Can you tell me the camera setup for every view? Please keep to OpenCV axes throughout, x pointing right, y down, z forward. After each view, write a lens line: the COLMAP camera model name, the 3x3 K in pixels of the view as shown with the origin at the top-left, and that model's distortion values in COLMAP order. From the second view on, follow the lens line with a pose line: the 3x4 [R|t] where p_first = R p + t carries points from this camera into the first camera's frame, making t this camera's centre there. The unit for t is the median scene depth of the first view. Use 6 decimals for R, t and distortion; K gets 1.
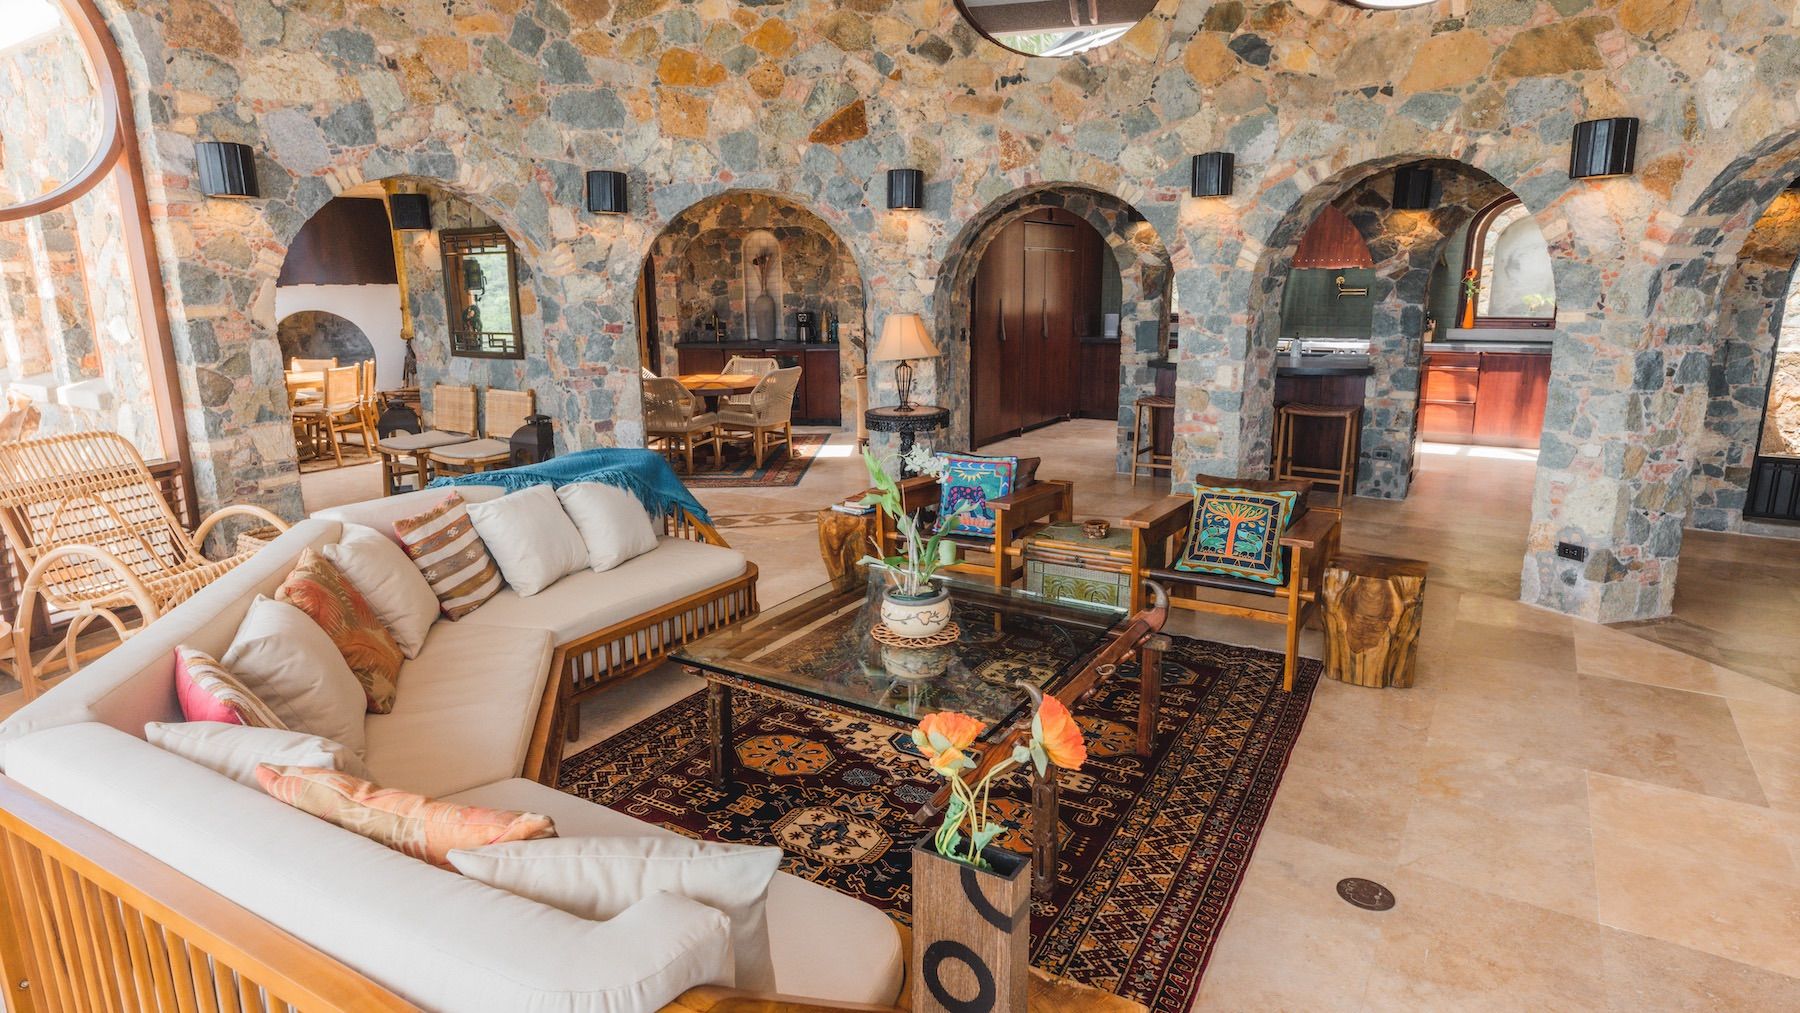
lens RADIAL K [[986.2, 0, 900.1], [0, 986.2, 501.8], [0, 0, 1]] dist [0.000947, 0.000437]
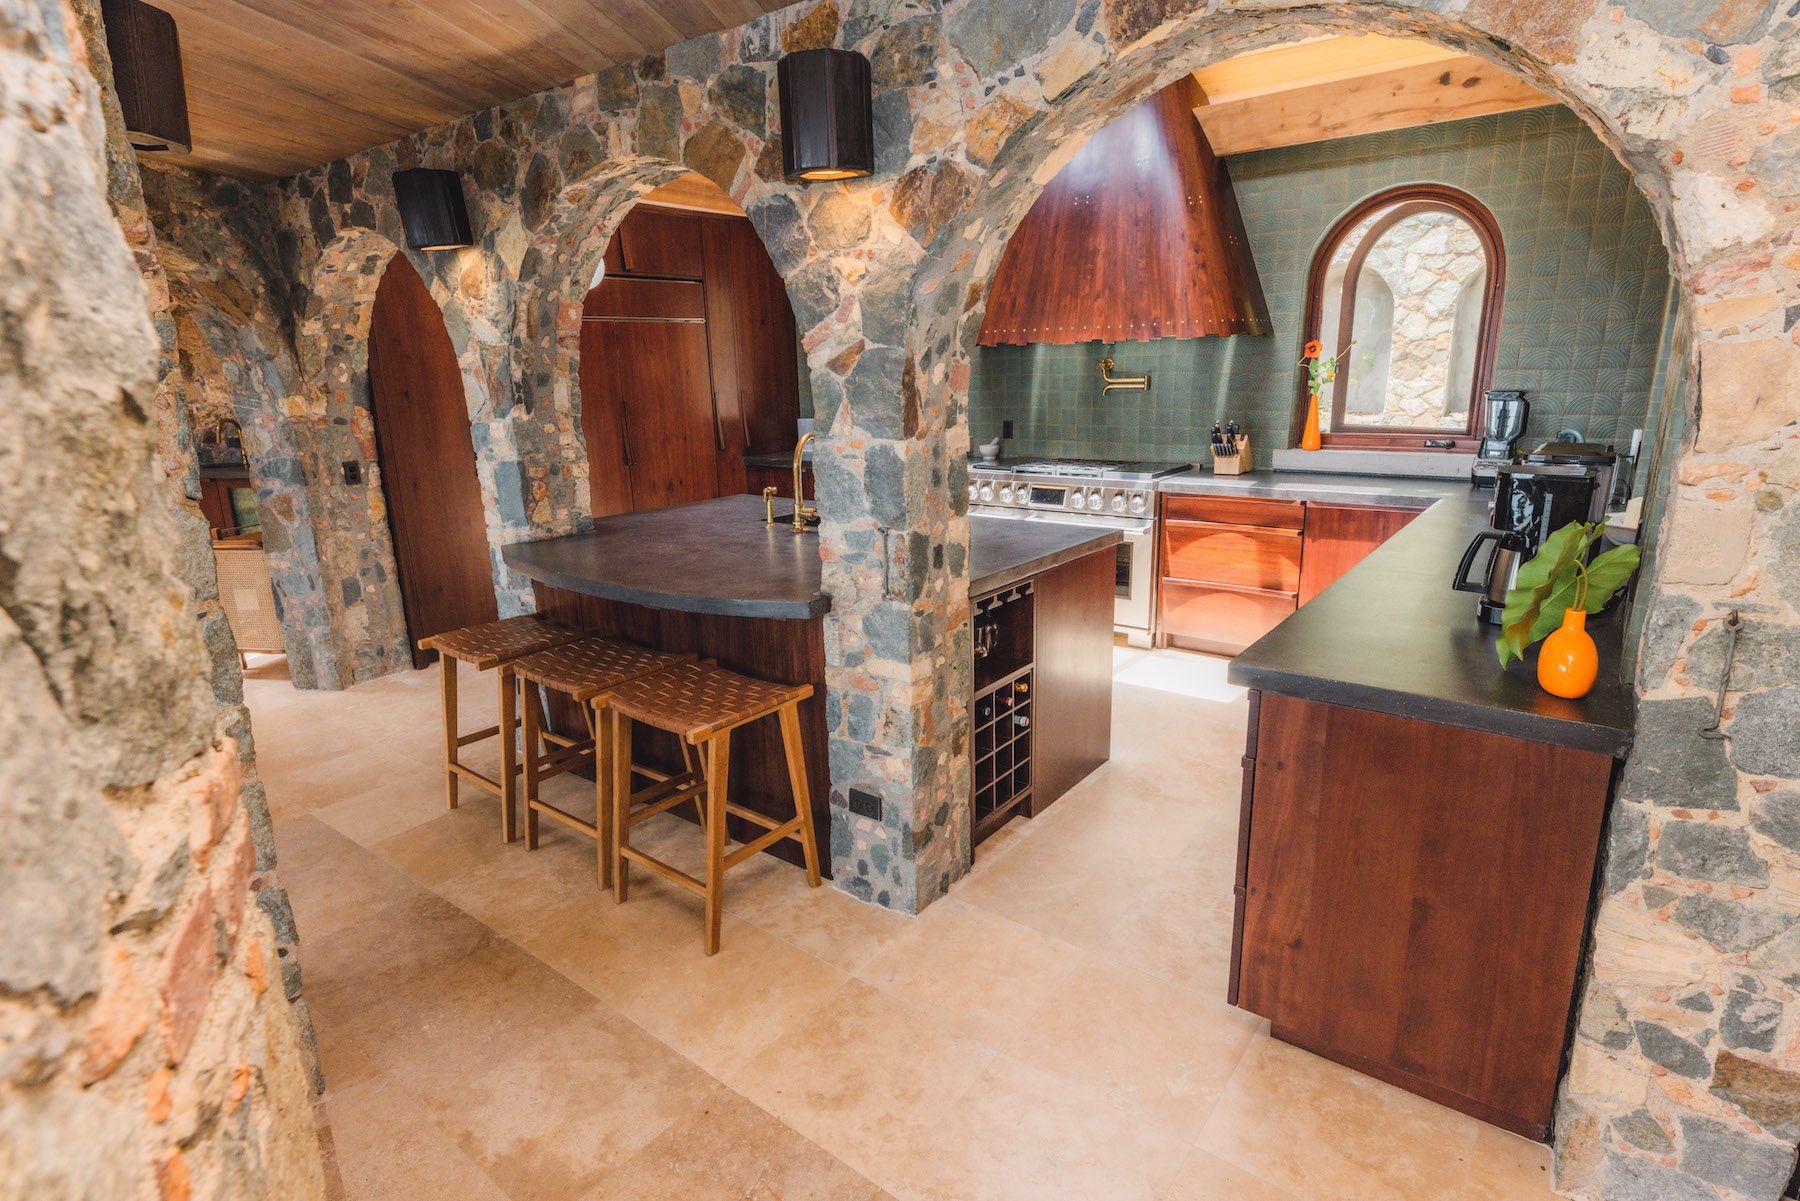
lens RADIAL K [[939.3, 0, 902.3], [0, 939.3, 611.0], [0, 0, 1]] dist [-0.000319, -0.000238]
pose [[0.996577, 0.008909, -0.082188, 0.542796], [-0.005556, 0.999147, 0.040930, -0.146186], [0.082482, -0.040333, 0.995776, 0.624473]]
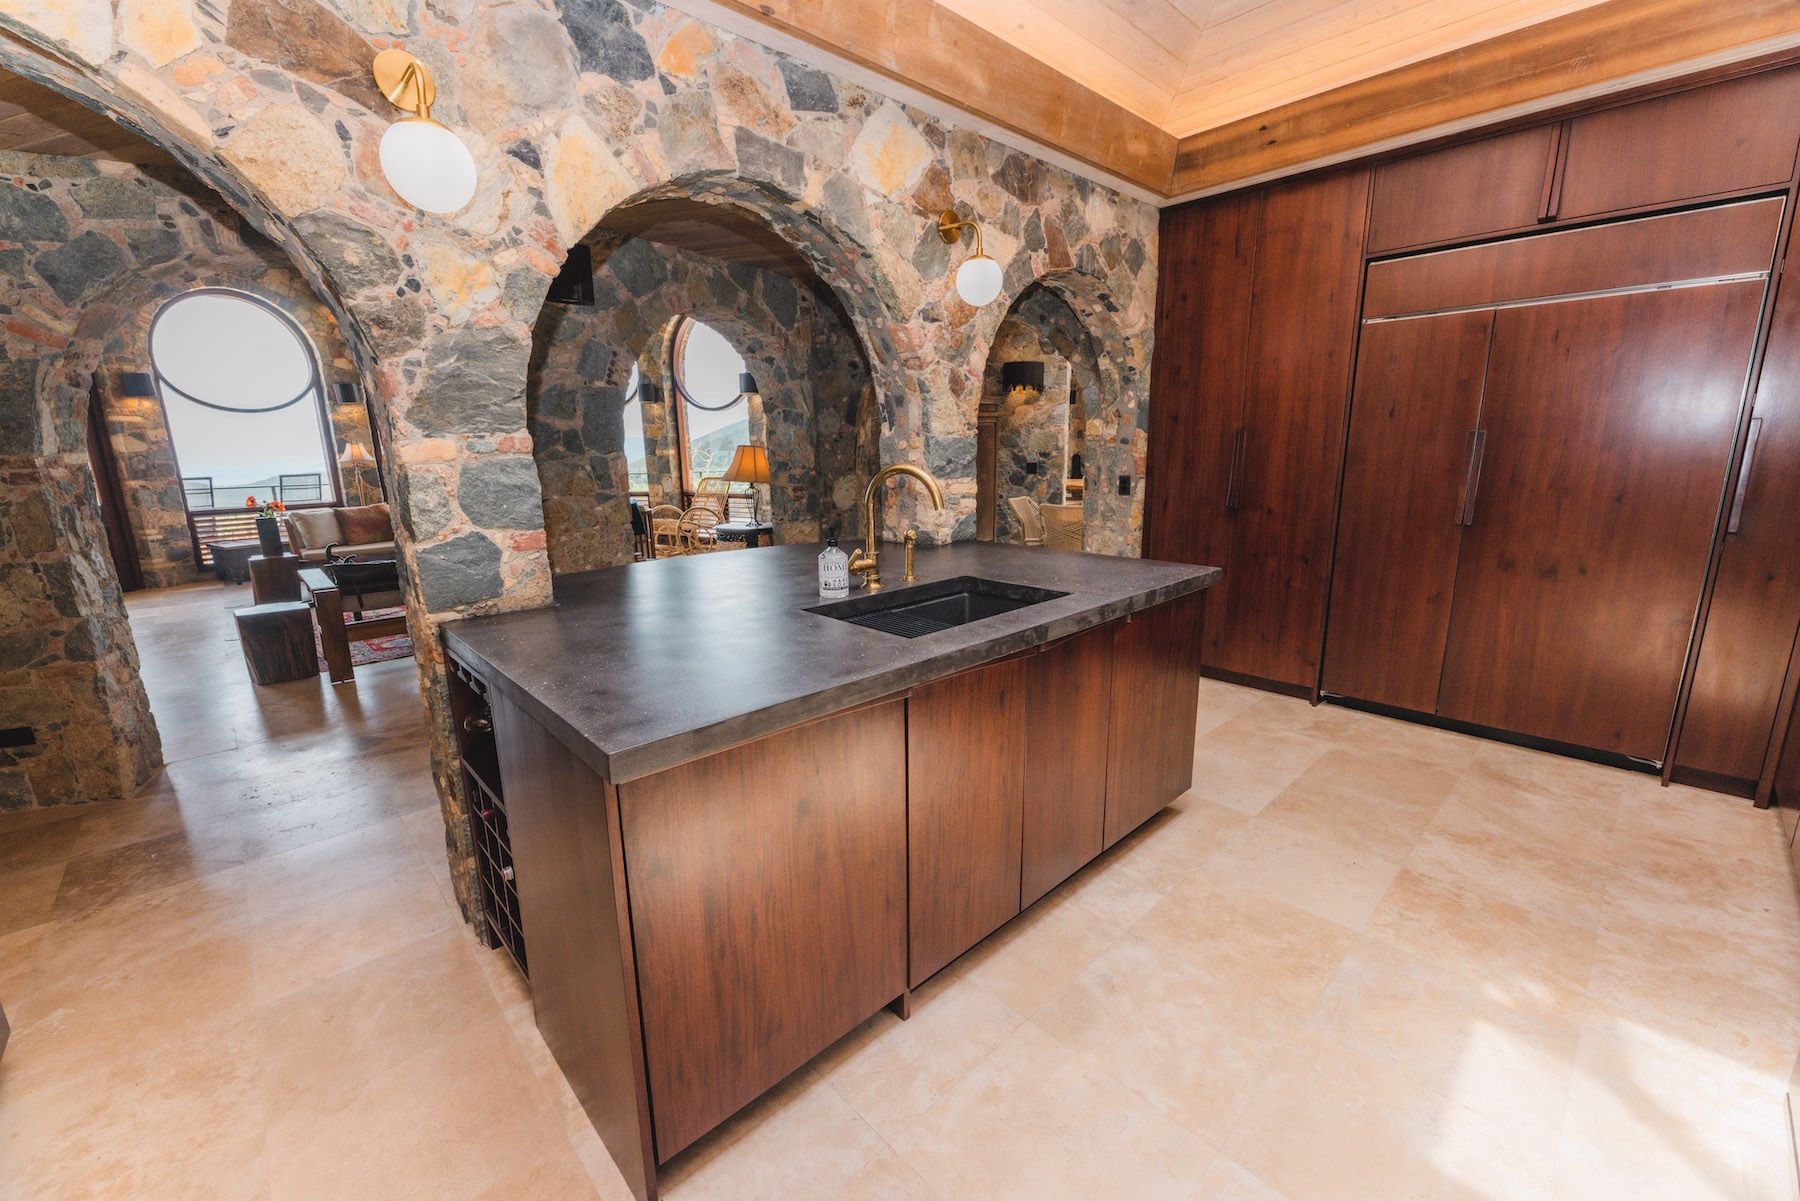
lens RADIAL K [[736.7, 0, 900.4], [0, 736.7, 604.6], [0, 0, 1]] dist [-0.001371, -0.002597]
pose [[-0.231193, 0.222207, -0.947193, 0.755065], [-0.191009, 0.944255, 0.268139, -0.253531], [0.953973, 0.242915, -0.175862, 1.234859]]
